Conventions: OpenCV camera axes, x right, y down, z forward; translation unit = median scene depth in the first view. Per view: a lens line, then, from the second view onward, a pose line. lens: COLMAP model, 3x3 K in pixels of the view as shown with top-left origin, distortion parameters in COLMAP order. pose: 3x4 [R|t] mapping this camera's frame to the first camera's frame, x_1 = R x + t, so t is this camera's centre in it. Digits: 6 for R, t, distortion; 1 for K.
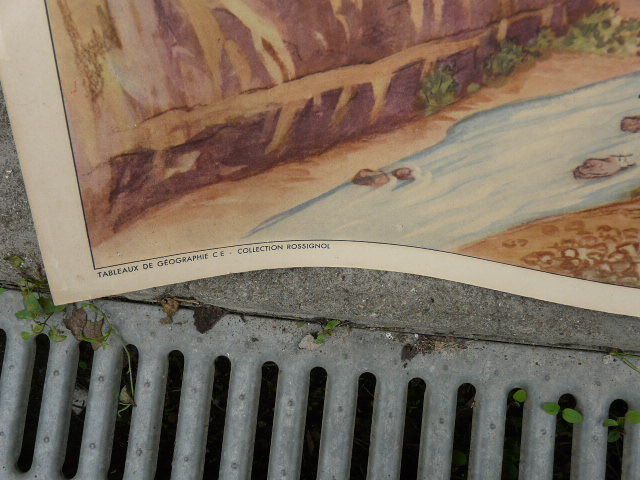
lens RADIAL K [[538.8, 0, 320.0], [0, 538.8, 240.0], [0, 0, 1]] dist [-0.094014, 0.095706]
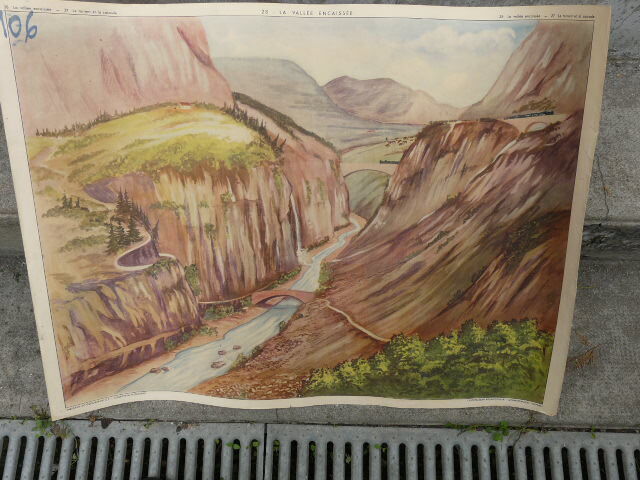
lens RADIAL K [[538.8, 0, 320.0], [0, 538.8, 240.0], [0, 0, 1]] dist [-0.094014, 0.095706]
pose [[0.992235, -0.066905, 0.104849, 0.765533], [0.087702, 0.974110, -0.208371, -0.125277], [-0.088193, 0.215948, 0.972414, -2.256178]]
